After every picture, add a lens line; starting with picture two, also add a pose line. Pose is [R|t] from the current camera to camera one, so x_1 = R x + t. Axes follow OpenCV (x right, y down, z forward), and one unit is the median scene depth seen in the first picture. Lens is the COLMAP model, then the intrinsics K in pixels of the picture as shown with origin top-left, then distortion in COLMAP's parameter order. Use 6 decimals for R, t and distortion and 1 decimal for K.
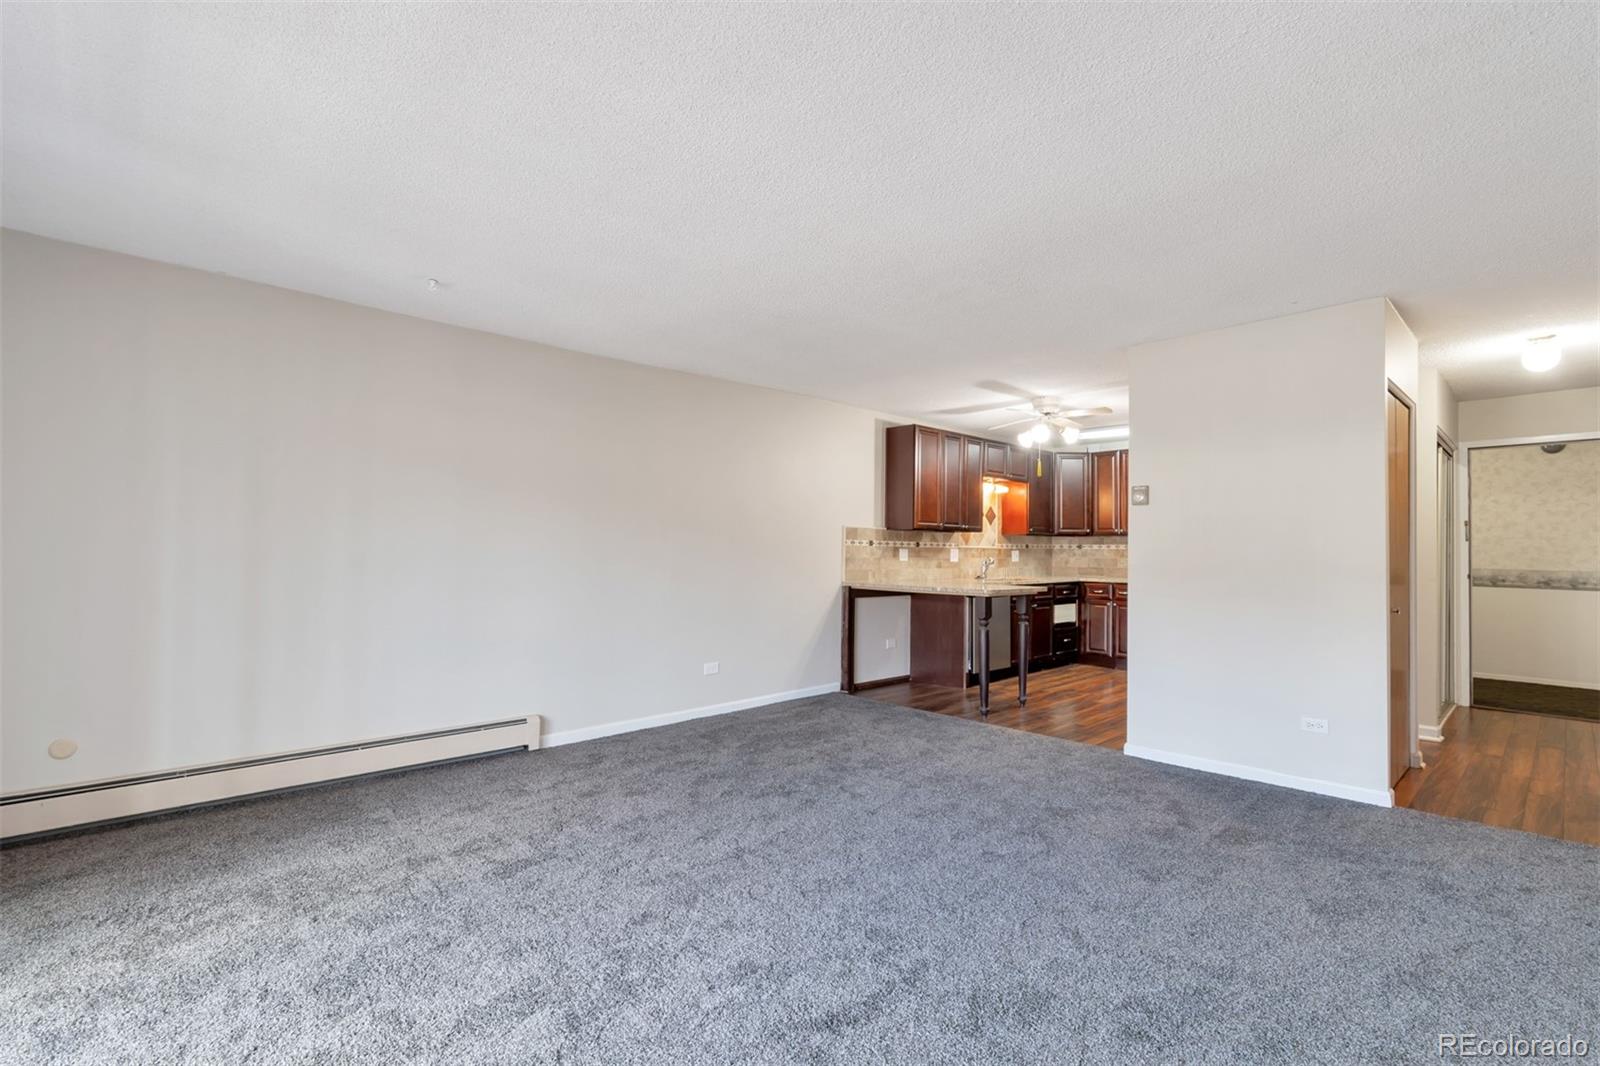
lens RADIAL K [[730.2, 0, 802.5], [0, 730.2, 537.4], [0, 0, 1]] dist [-0.000308, 0.000290]
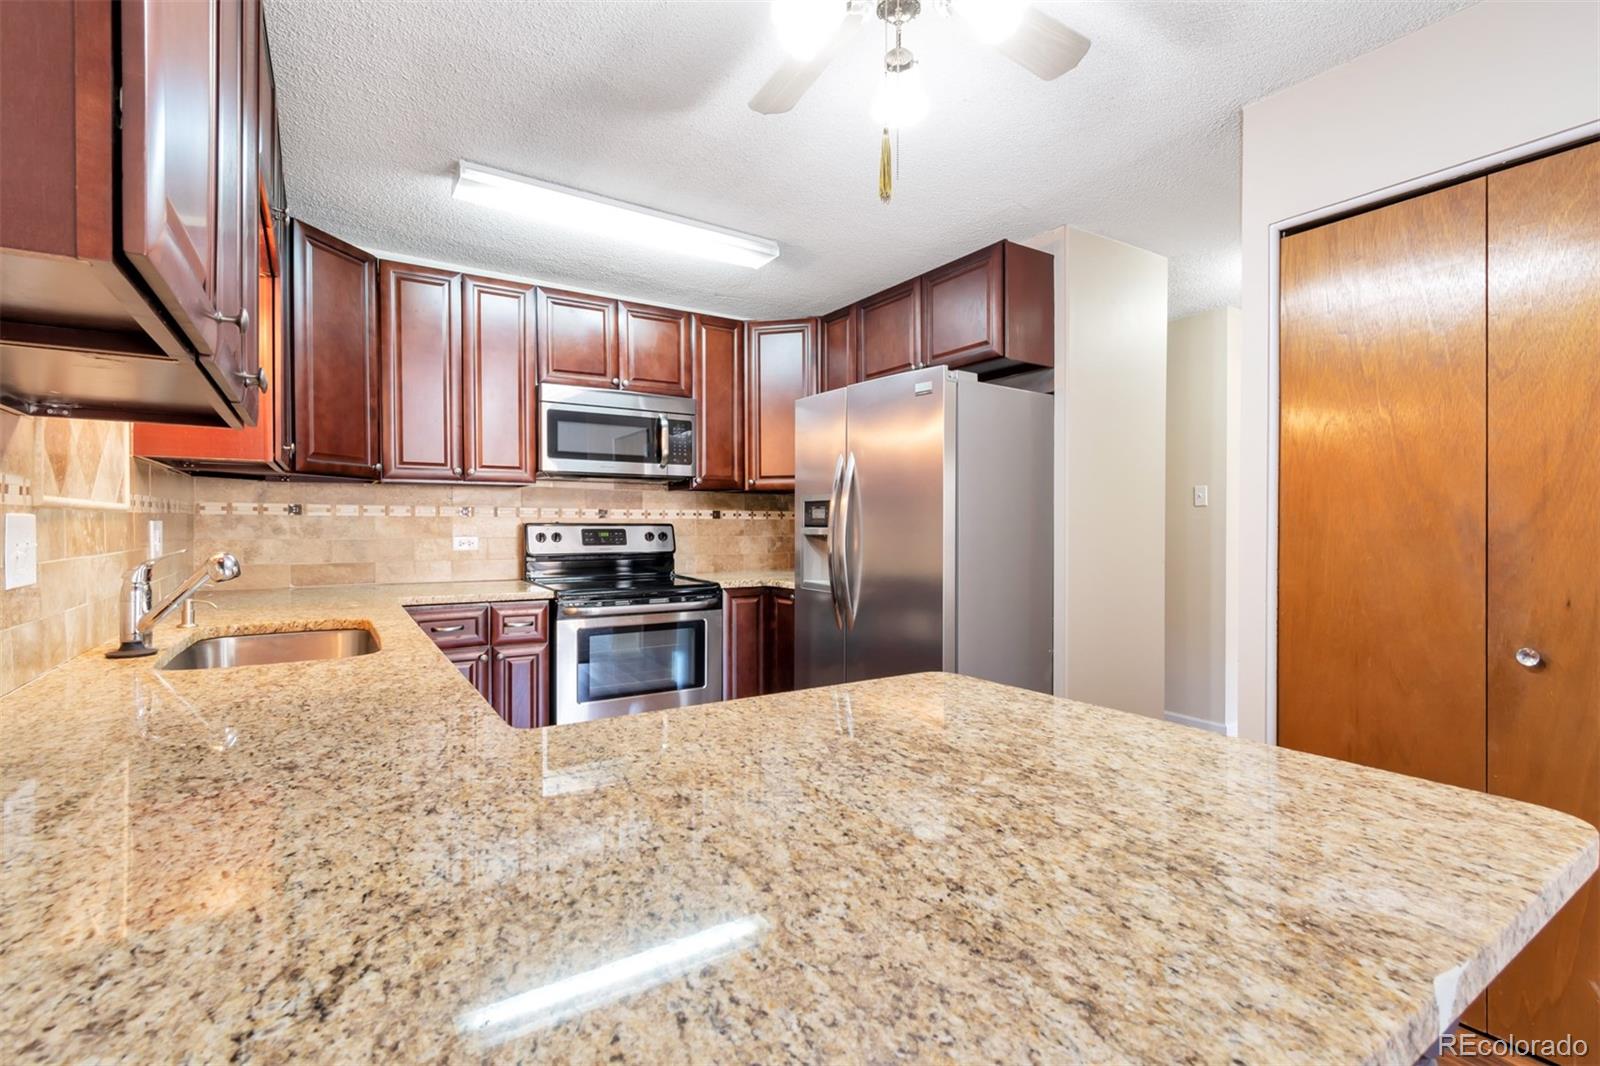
lens RADIAL K [[730.2, 0, 802.5], [0, 730.2, 537.4], [0, 0, 1]] dist [-0.000308, 0.000290]
pose [[0.165596, -0.025666, 0.985860, 0.065325], [-0.015950, 0.999461, 0.028699, 0.013771], [-0.986065, -0.020477, 0.165098, 0.782073]]
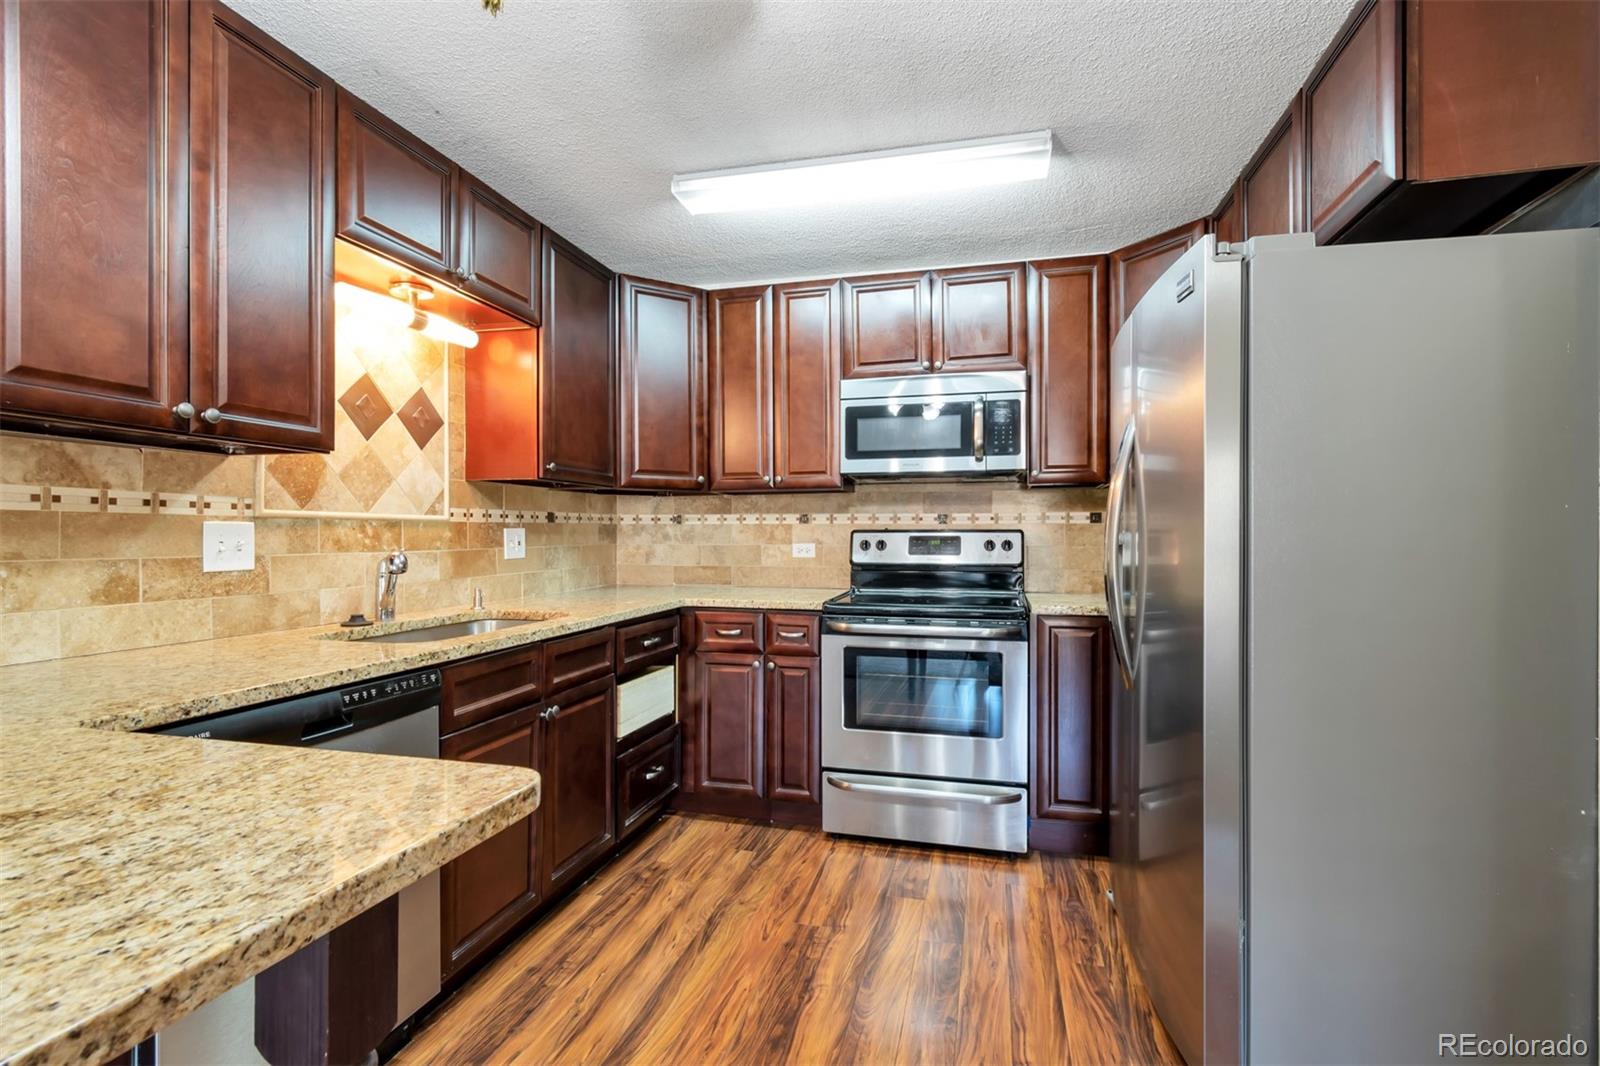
lens RADIAL K [[753.7, 0, 817.4], [0, 753.7, 538.8], [0, 0, 1]] dist [0.000621, 0.000115]
pose [[0.838163, -0.011878, 0.545290, 0.232929], [-0.001076, 0.999725, 0.023432, 0.015645], [-0.545419, -0.020226, 0.837920, 0.658903]]
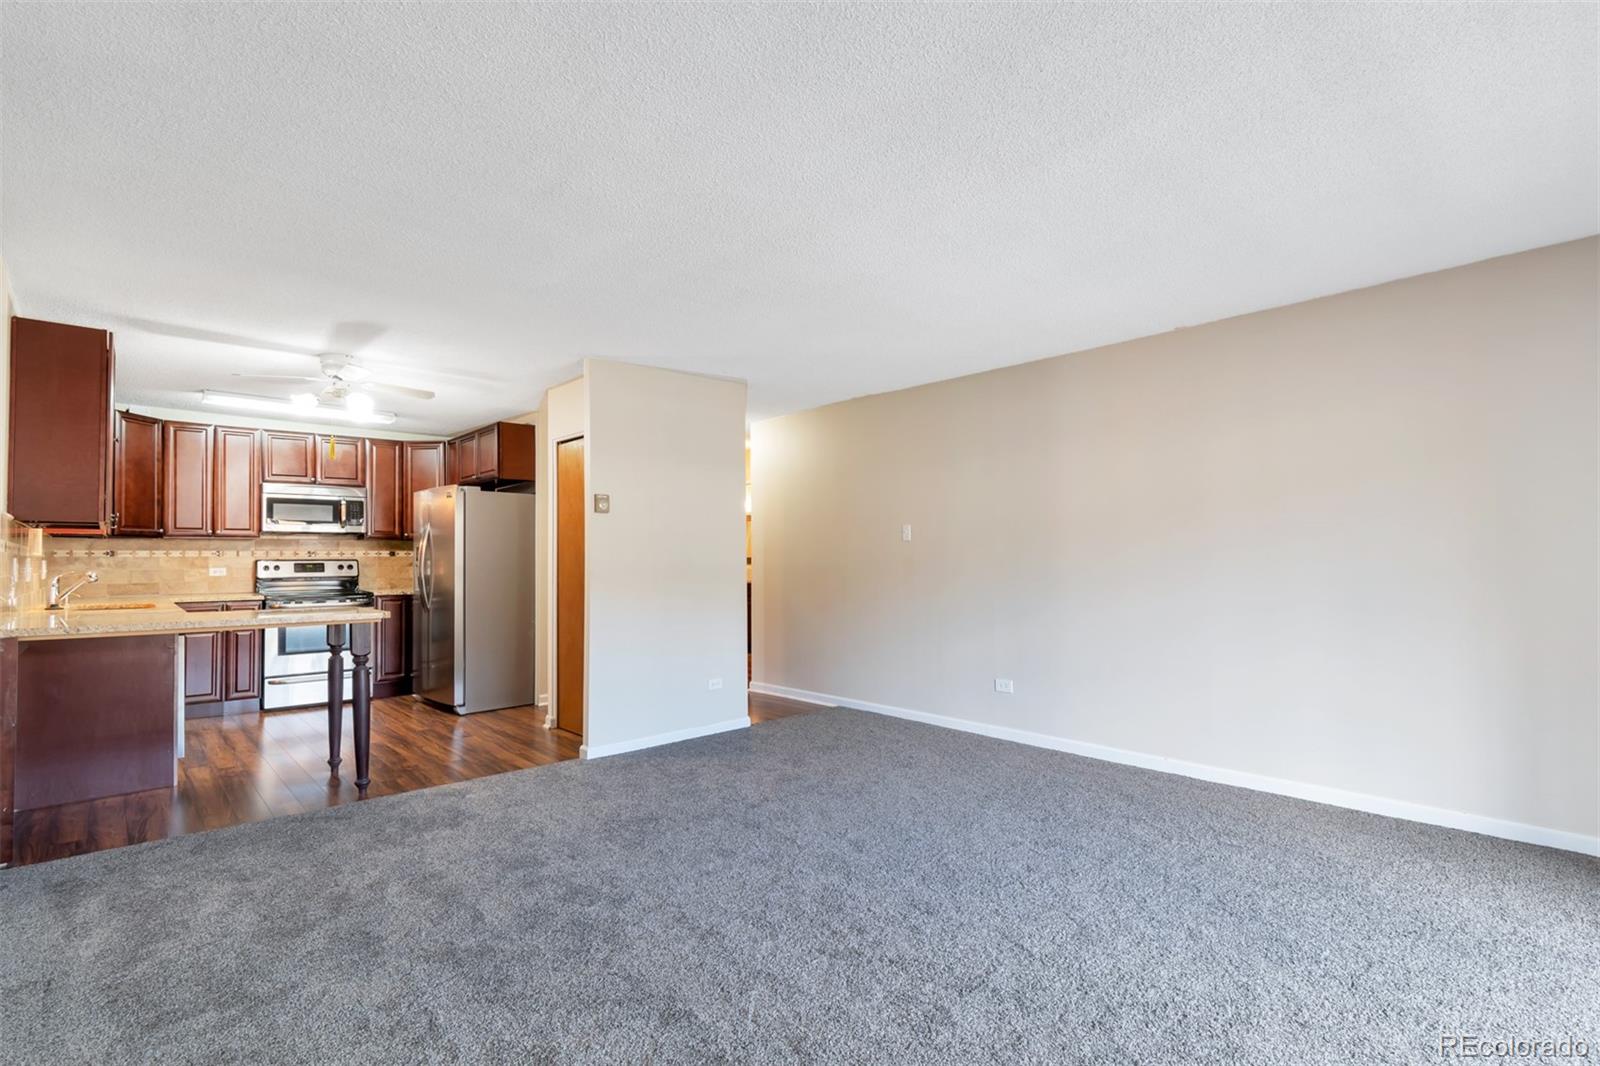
lens RADIAL K [[764.1, 0, 797.7], [0, 764.1, 543.3], [0, 0, 1]] dist [-0.000417, -0.000443]
pose [[0.015439, 0.009310, 0.999837, -0.356280], [-0.009945, 0.999909, -0.009157, 0.003873], [-0.999831, -0.009802, 0.015530, 0.408436]]
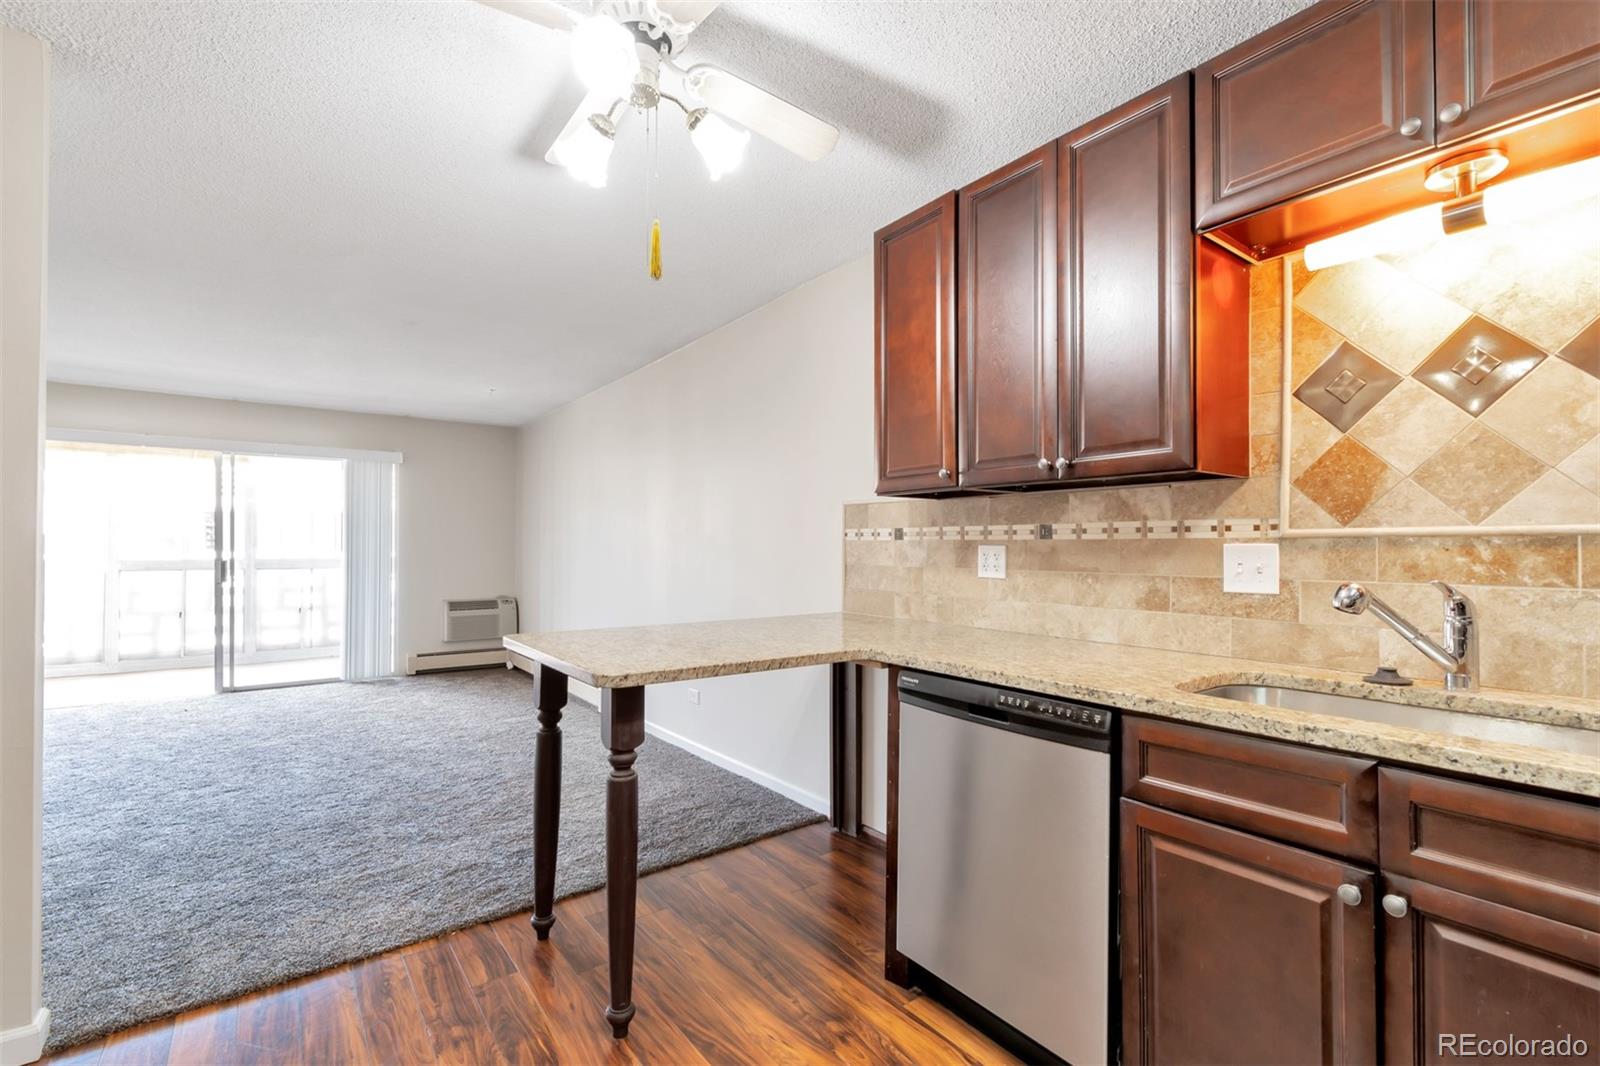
lens RADIAL K [[730.2, 0, 802.5], [0, 730.2, 537.4], [0, 0, 1]] dist [-0.000308, 0.000290]
pose [[-0.127627, -0.028273, -0.991419, 0.471543], [0.011105, 0.999490, -0.029933, 0.019684], [0.991760, -0.014830, -0.127248, 0.865758]]
